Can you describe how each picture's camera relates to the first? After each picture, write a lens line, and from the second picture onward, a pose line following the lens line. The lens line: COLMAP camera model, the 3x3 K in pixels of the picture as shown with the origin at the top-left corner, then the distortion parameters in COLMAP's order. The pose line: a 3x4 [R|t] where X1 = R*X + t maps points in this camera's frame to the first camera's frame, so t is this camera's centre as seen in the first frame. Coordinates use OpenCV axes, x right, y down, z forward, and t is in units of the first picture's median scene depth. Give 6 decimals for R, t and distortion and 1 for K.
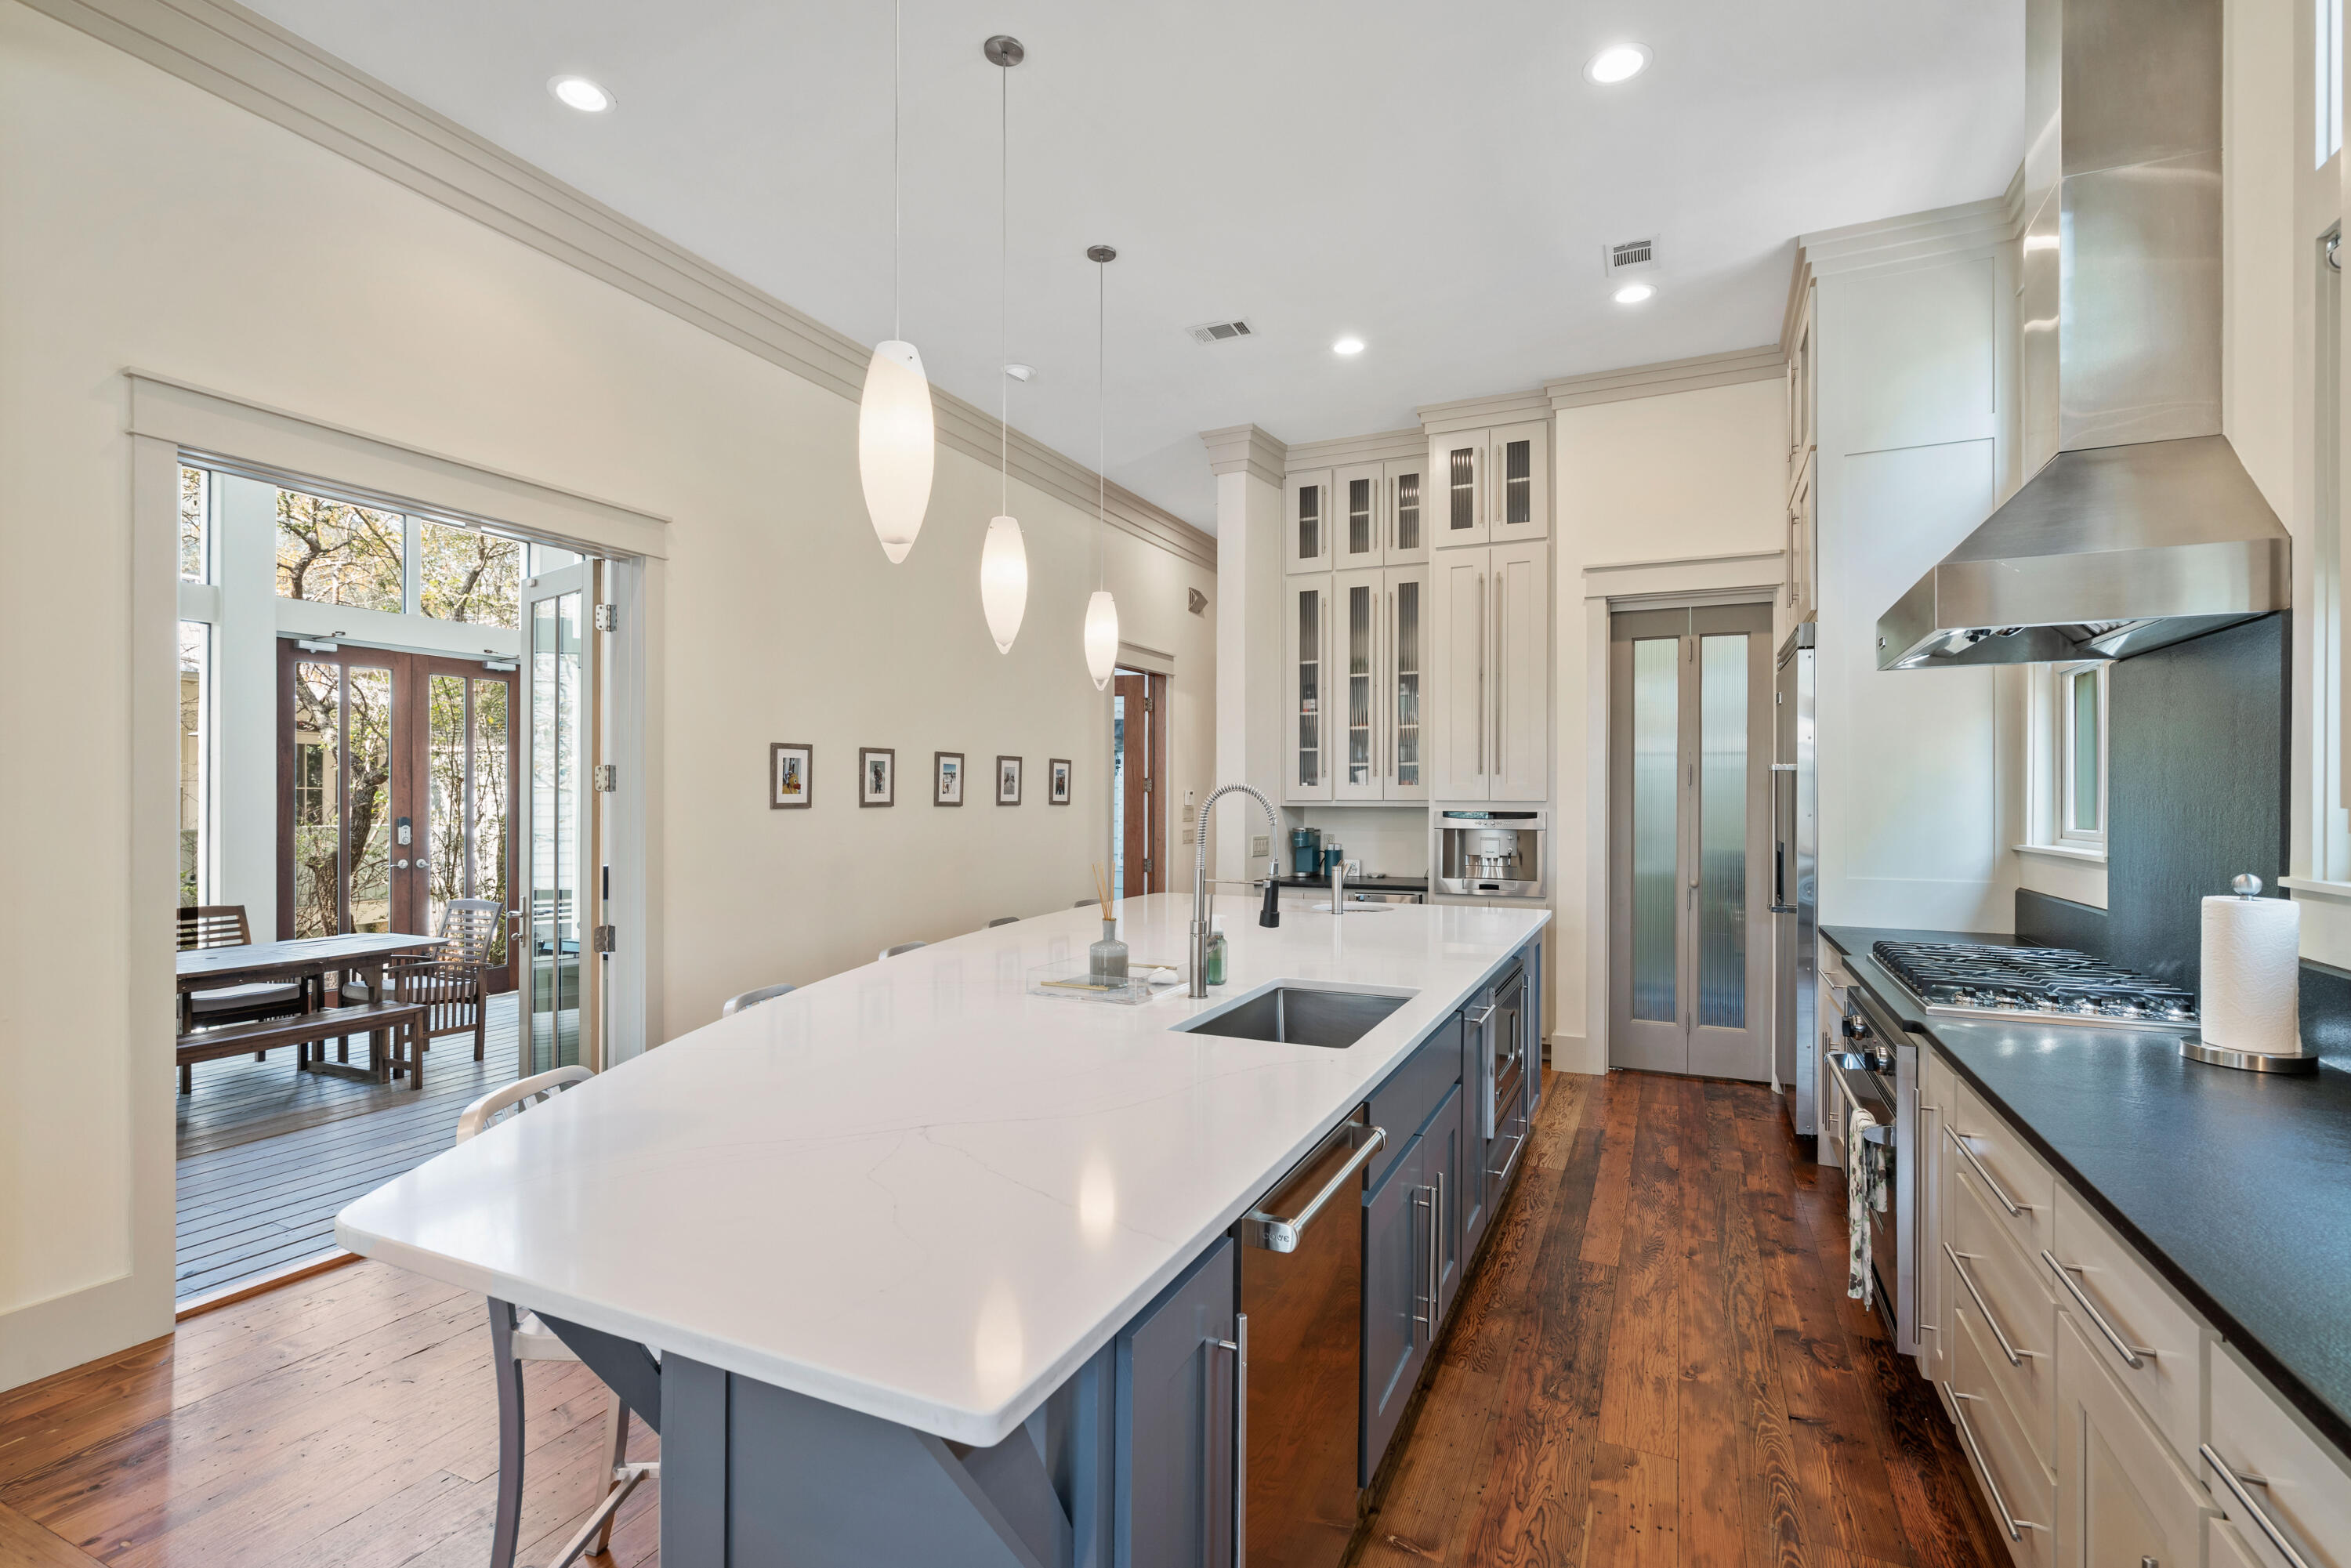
lens RADIAL K [[1076.4, 0, 1167.1], [0, 1076.4, 794.6], [0, 0, 1]] dist [-0.007866, 0.003392]
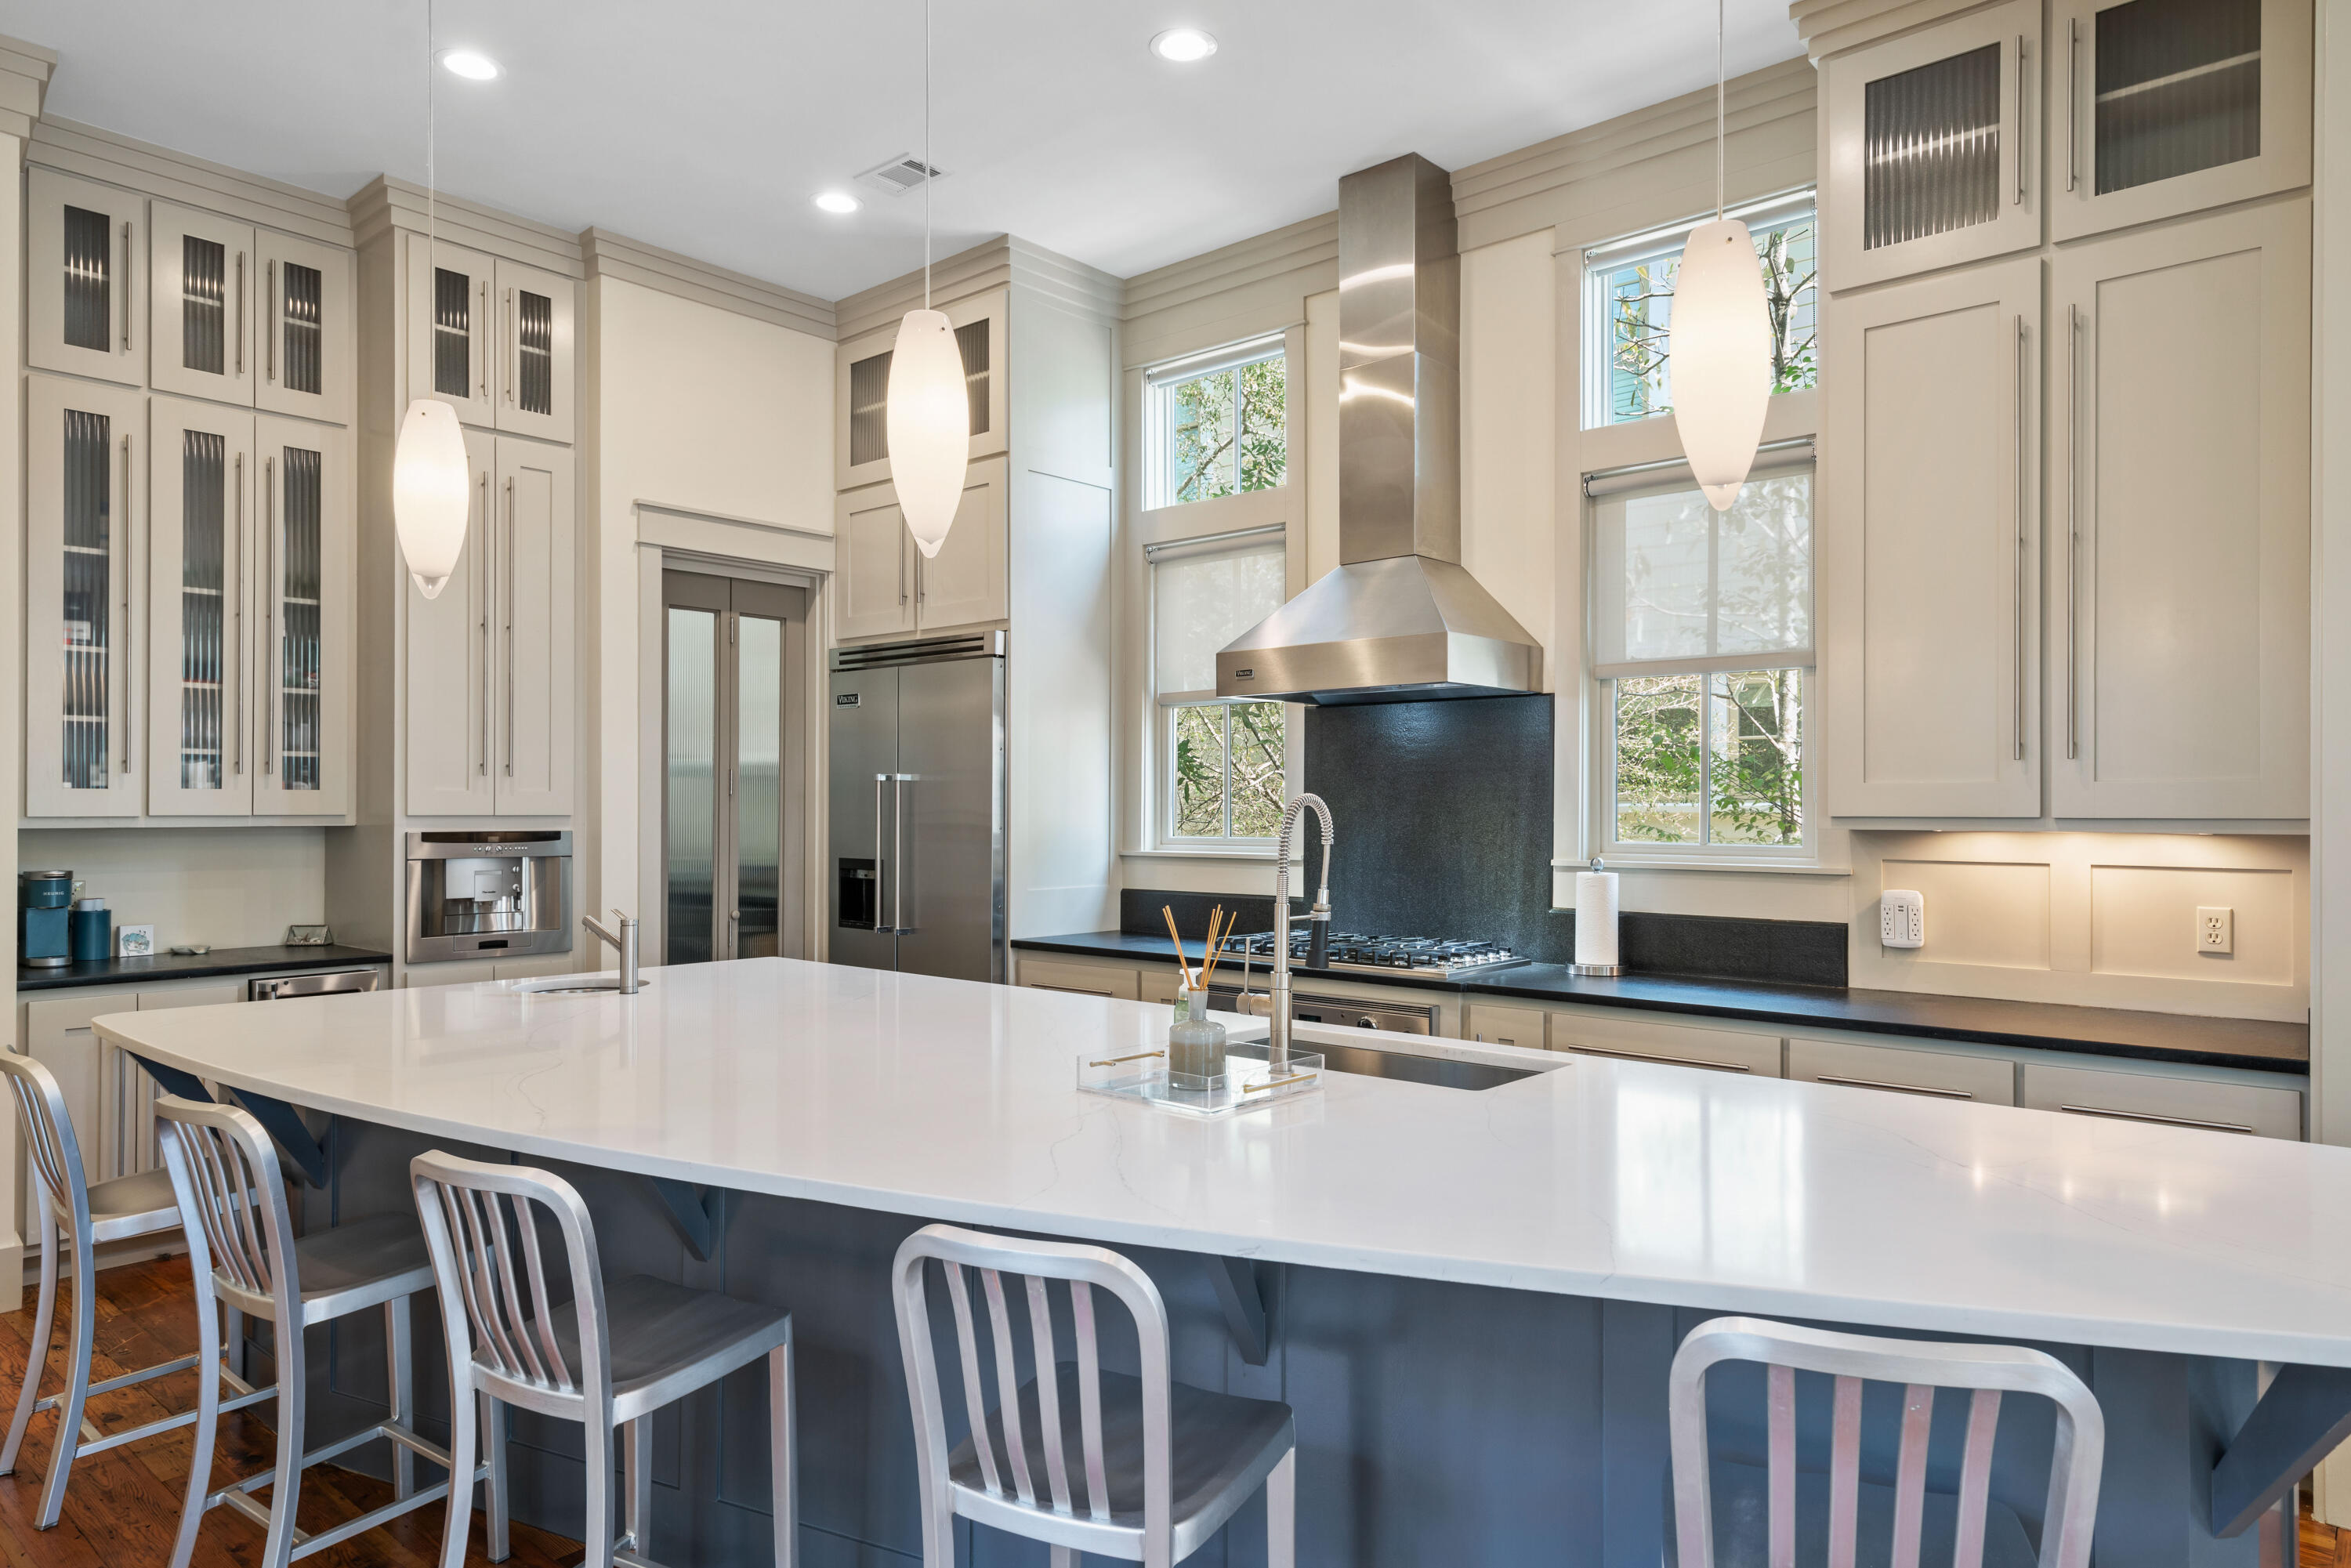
lens RADIAL K [[1441.9, 0, 1163.2], [0, 1441.9, 806.4], [0, 0, 1]] dist [0.003330, 0.002692]
pose [[0.275348, 0.001373, 0.961344, -0.504568], [-0.002062, 0.999998, -0.000838, -0.000127], [-0.961342, -0.001752, 0.275351, 0.400027]]
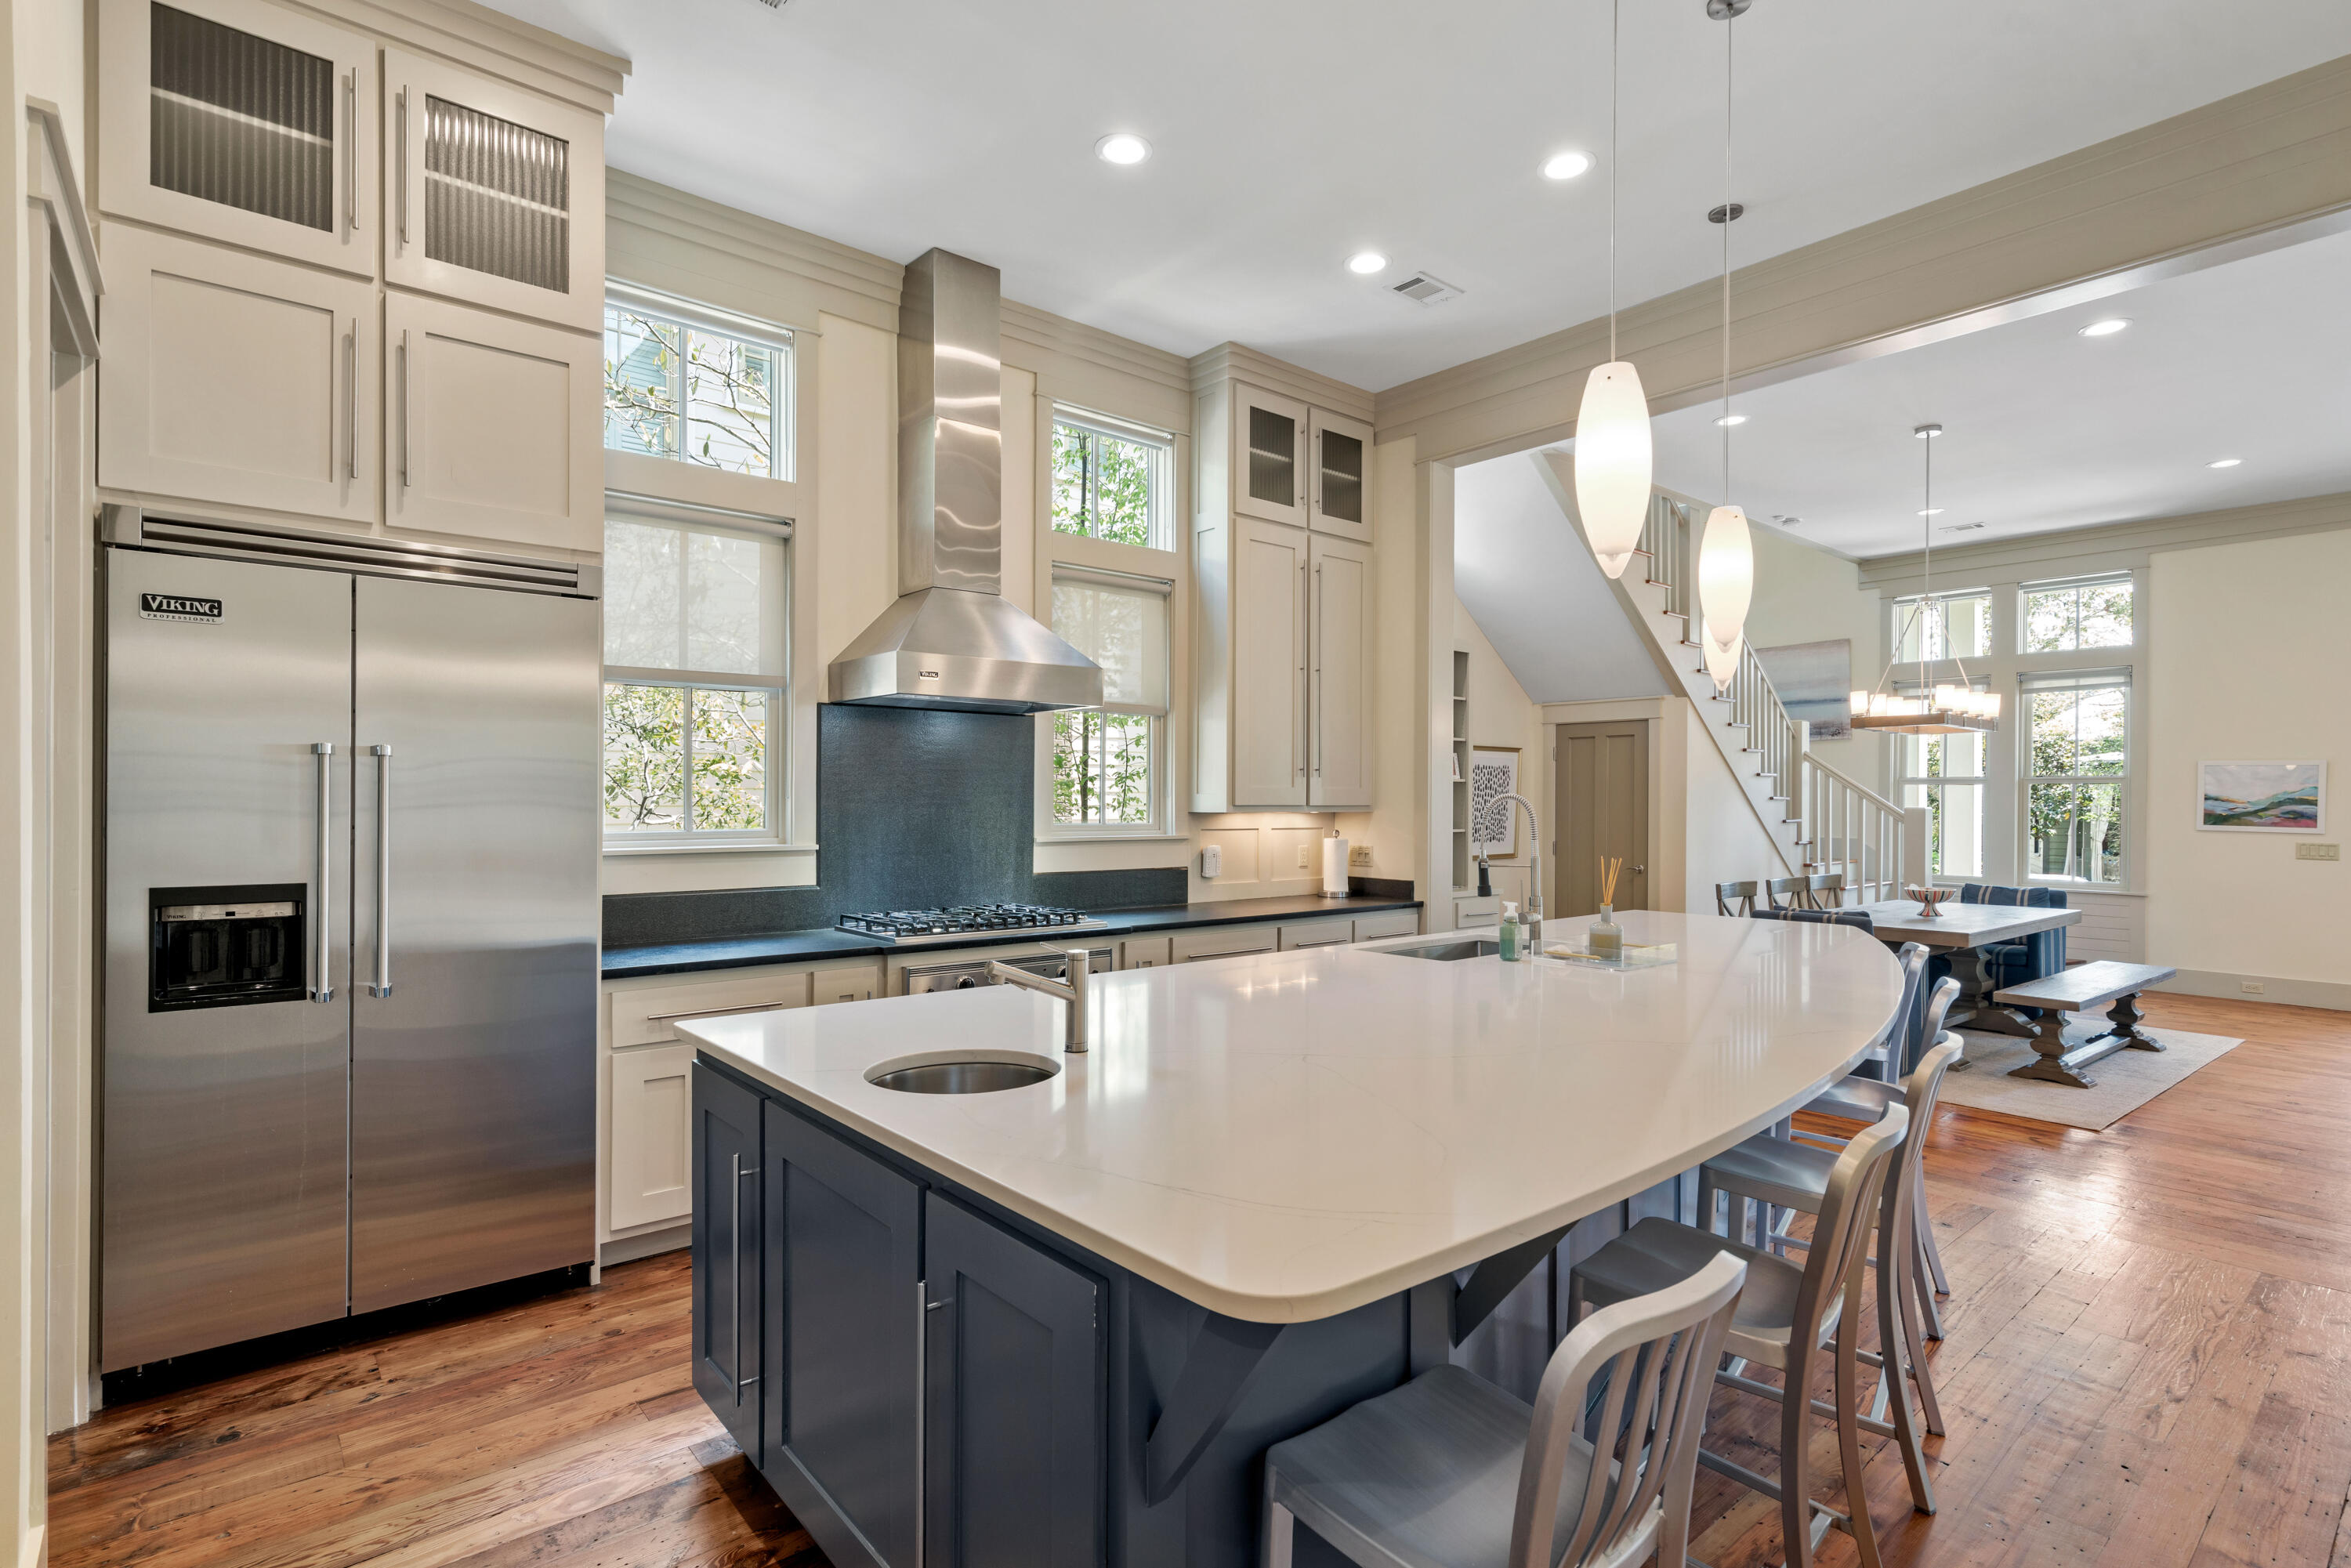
lens RADIAL K [[1135.9, 0, 1179.1], [0, 1135.9, 801.2], [0, 0, 1]] dist [0.002166, 0.000671]
pose [[-0.909904, -0.002760, 0.414810, -0.081767], [-0.003429, 0.999994, -0.000868, 0.001008], [-0.414805, -0.002212, -0.909908, 1.248786]]
